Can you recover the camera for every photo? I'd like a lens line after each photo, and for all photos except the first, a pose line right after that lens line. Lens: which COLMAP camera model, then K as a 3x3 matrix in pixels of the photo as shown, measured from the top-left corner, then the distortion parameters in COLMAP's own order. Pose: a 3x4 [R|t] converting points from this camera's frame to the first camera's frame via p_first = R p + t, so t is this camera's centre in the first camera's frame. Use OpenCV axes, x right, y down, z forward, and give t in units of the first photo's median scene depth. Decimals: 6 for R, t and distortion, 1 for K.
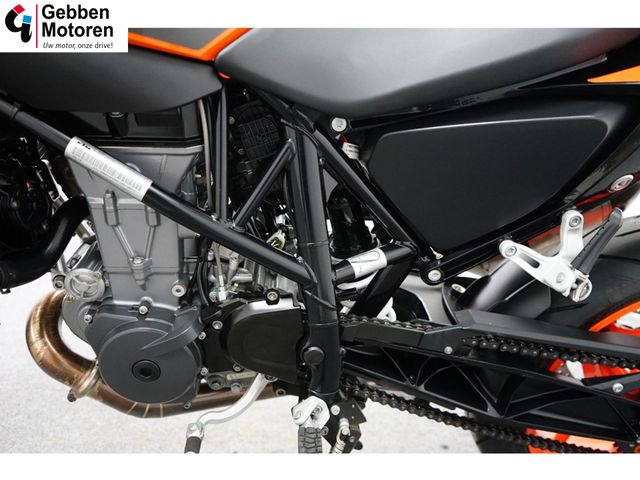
lens RADIAL K [[517.6, 0, 320.0], [0, 517.6, 240.0], [0, 0, 1]] dist [-0.042205, 0.001679]
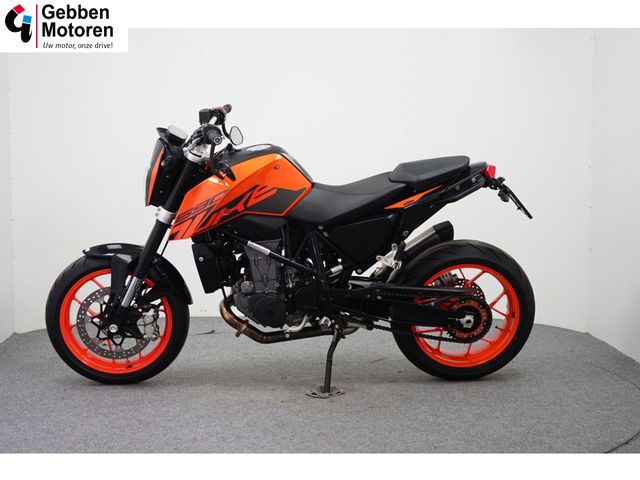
lens RADIAL K [[1019.5, 0, 320.0], [0, 1019.5, 240.0], [0, 0, 1]] dist [0.012703, 0.010088]
pose [[0.991578, -0.126228, -0.028978, 0.198970], [0.120589, 0.981470, -0.148914, 0.793229], [0.047239, 0.144166, 0.988425, -5.200918]]
